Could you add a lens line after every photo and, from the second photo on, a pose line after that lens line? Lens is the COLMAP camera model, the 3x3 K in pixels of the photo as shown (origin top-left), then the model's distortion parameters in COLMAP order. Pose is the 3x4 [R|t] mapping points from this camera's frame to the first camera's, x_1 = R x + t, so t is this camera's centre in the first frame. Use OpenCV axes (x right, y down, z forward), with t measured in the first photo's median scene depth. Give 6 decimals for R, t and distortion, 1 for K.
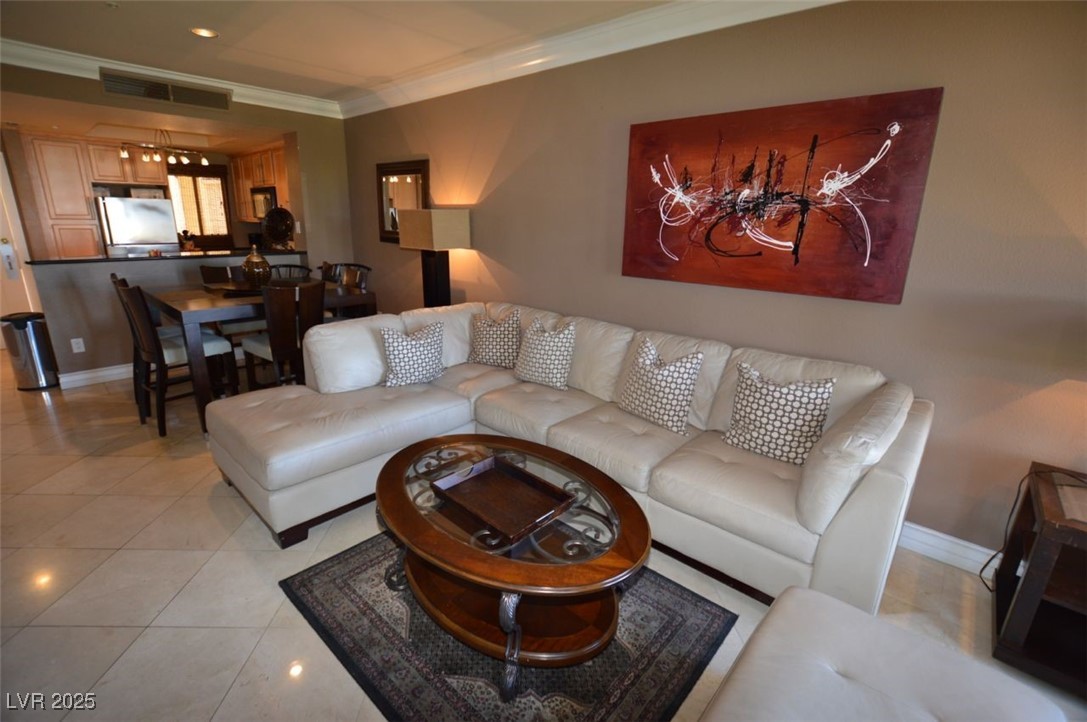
lens RADIAL K [[482.6, 0, 543.6], [0, 482.6, 361.0], [0, 0, 1]] dist [-0.031486, 0.003850]
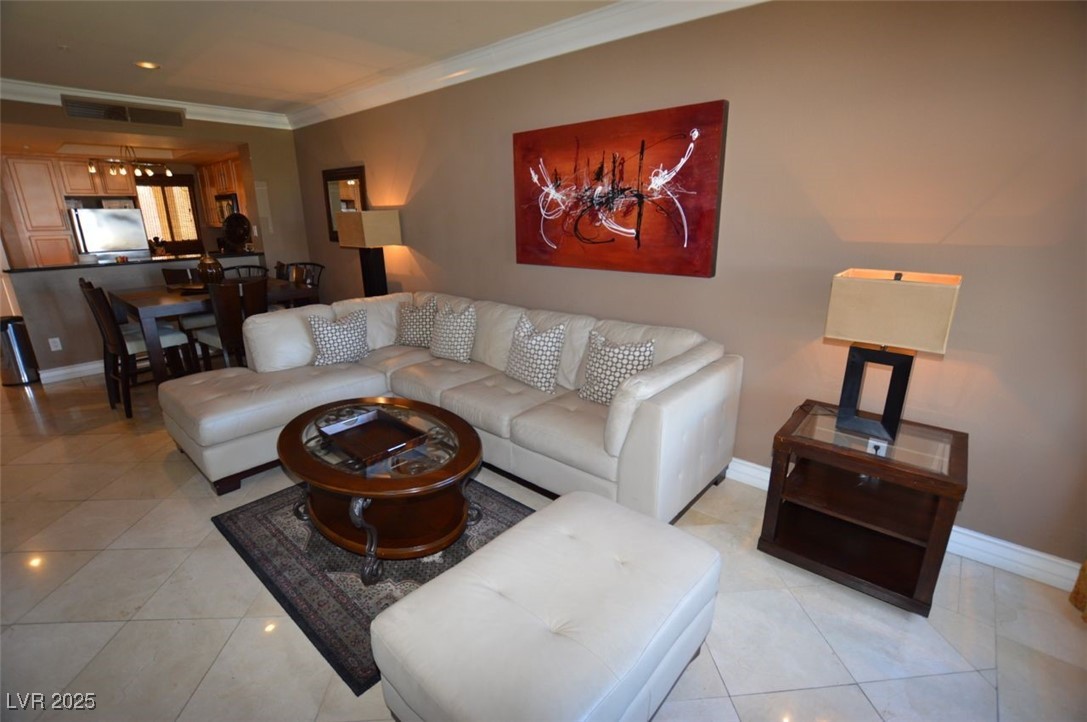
lens RADIAL K [[482.6, 0, 542.8], [0, 482.6, 360.1], [0, 0, 1]] dist [-0.031486, 0.003850]
pose [[0.999329, -0.035915, 0.007171, 0.216512], [0.035831, 0.999291, 0.011544, 0.045738], [-0.007580, -0.011279, 0.999908, -0.168329]]
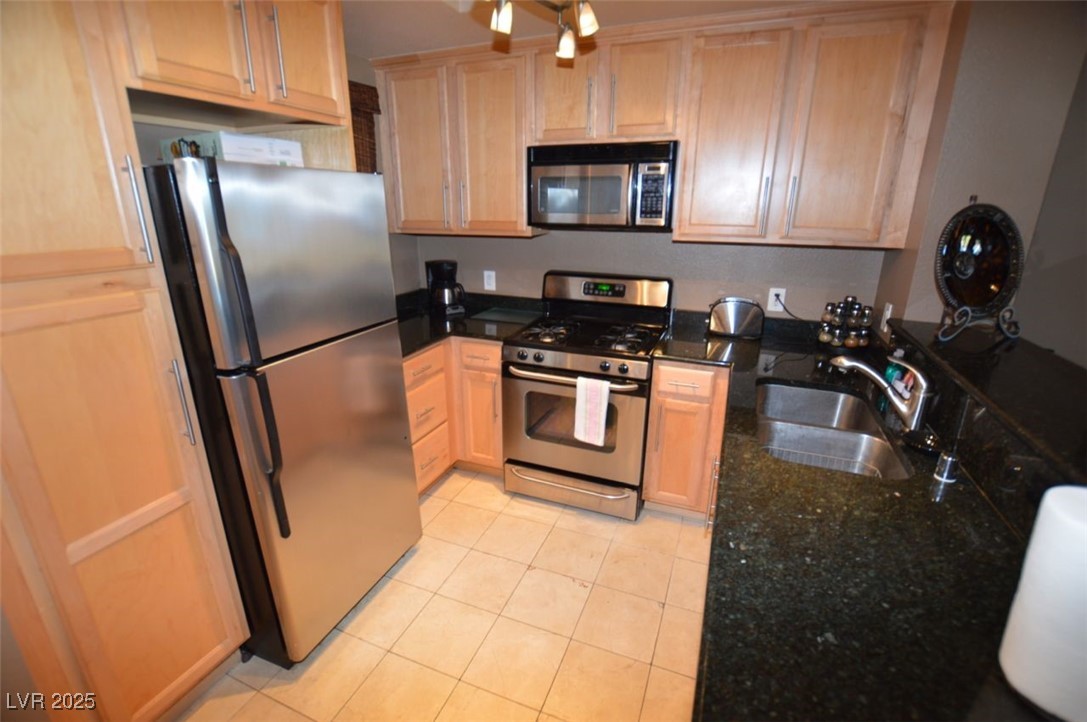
lens RADIAL K [[482.6, 0, 545.4], [0, 482.6, 361.2], [0, 0, 1]] dist [-0.031486, 0.003850]
pose [[0.936768, -0.132338, 0.323962, -1.621452], [0.120831, 0.991122, 0.055478, -0.465743], [-0.328428, -0.012825, 0.944442, 1.377088]]
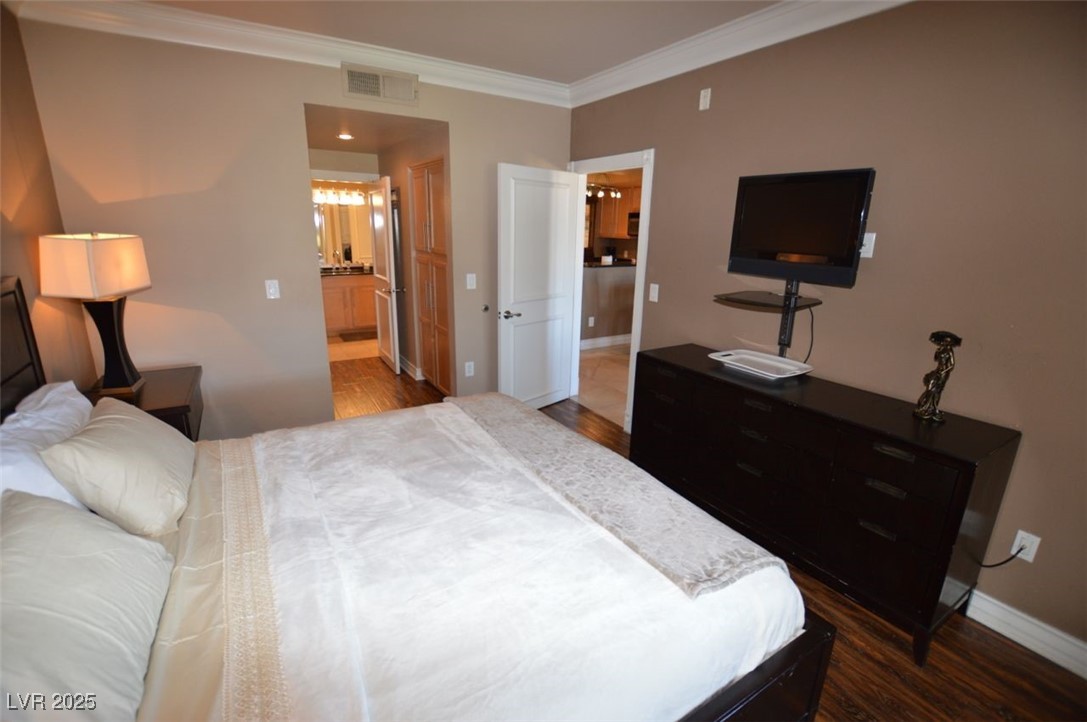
lens RADIAL K [[482.6, 0, 547.4], [0, 482.6, 358.3], [0, 0, 1]] dist [-0.031486, 0.003850]
pose [[0.961165, 0.062906, -0.268710, -0.970243], [-0.069073, 0.997520, -0.013549, 0.162586], [0.267191, 0.031583, 0.963126, -0.736981]]
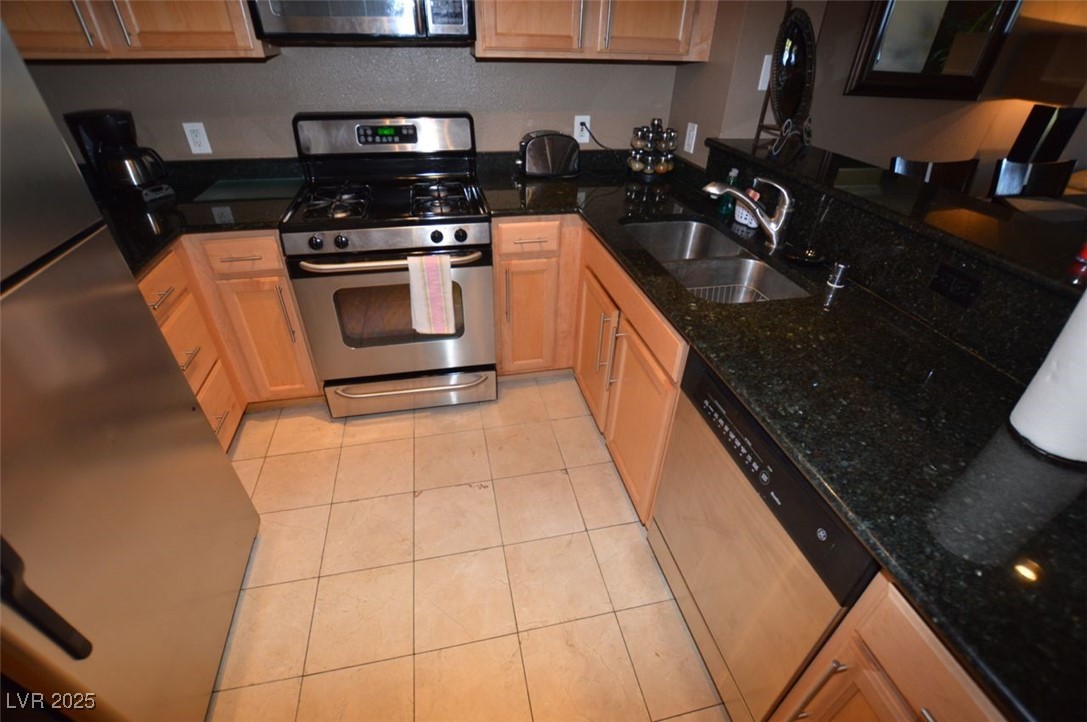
lens RADIAL K [[482.6, 0, 543.6], [0, 482.6, 361.4], [0, 0, 1]] dist [-0.031486, 0.003850]
pose [[0.582982, -0.474575, 0.659477, -1.680887], [0.224380, 0.874154, 0.430708, -0.497080], [-0.780888, -0.103122, 0.616101, 1.576201]]
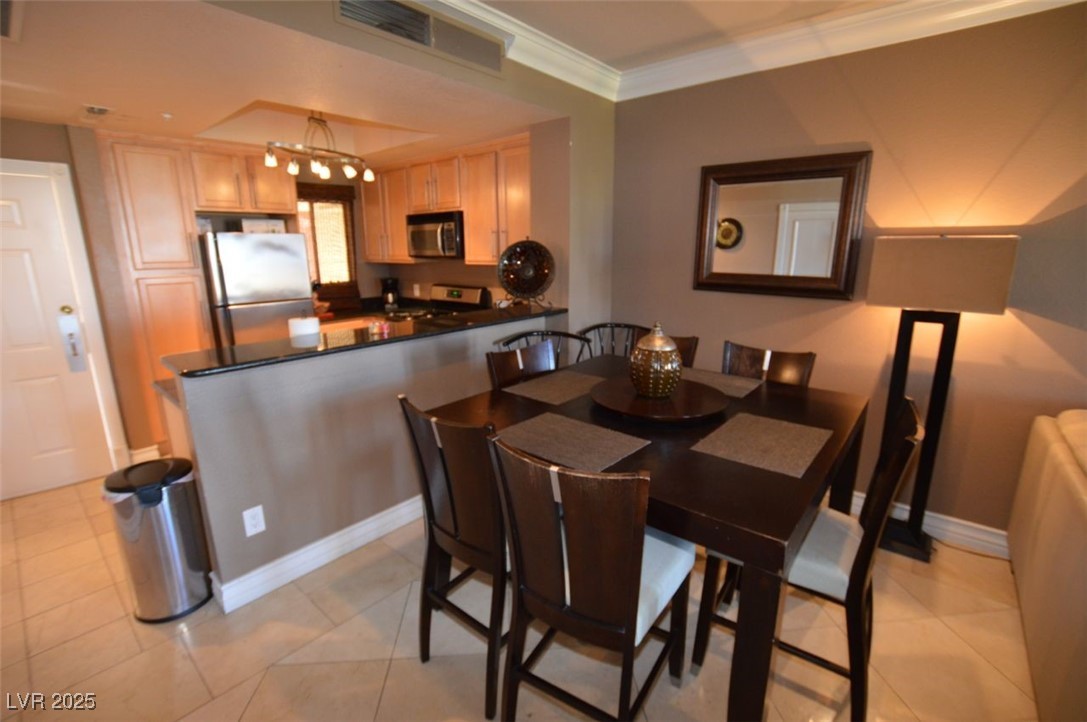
lens RADIAL K [[482.6, 0, 548.0], [0, 482.6, 359.7], [0, 0, 1]] dist [-0.031486, 0.003850]
pose [[0.998772, -0.042701, 0.025141, -0.939648], [0.043990, 0.997618, -0.053143, -0.226414], [-0.022812, 0.054184, 0.998270, 0.652577]]
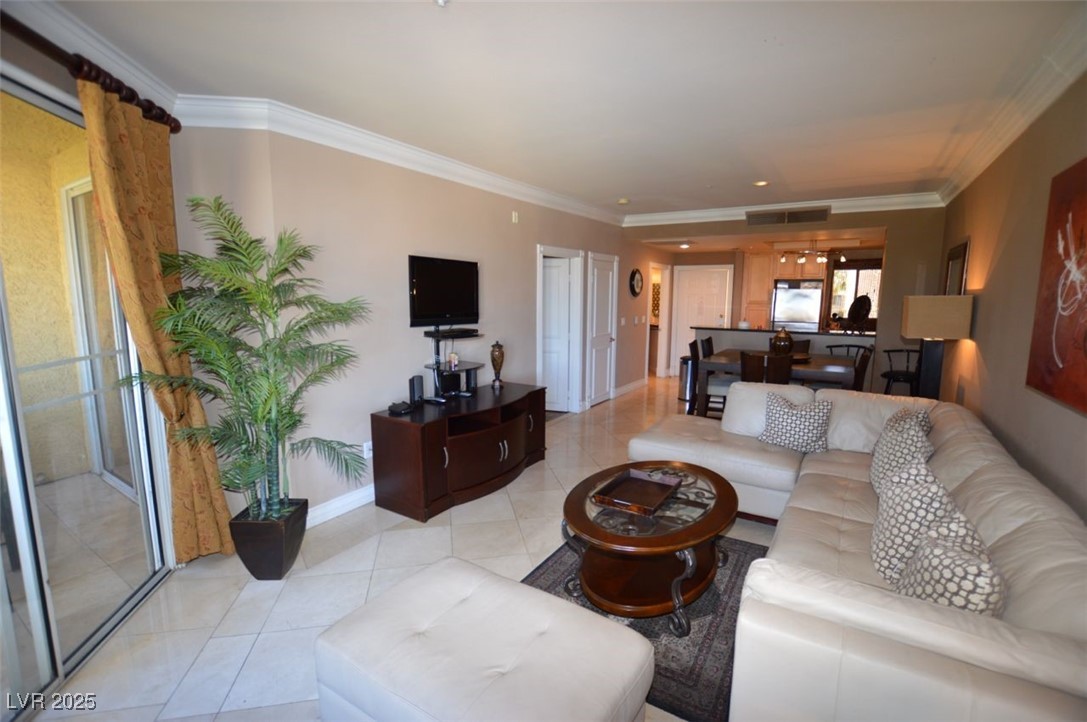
lens RADIAL K [[482.6, 0, 550.9], [0, 482.6, 363.3], [0, 0, 1]] dist [-0.031486, 0.003850]
pose [[0.173410, 0.114467, -0.978175, 0.731522], [-0.275485, 0.959212, 0.063410, -0.062872], [0.945535, 0.258476, 0.197871, 0.215313]]
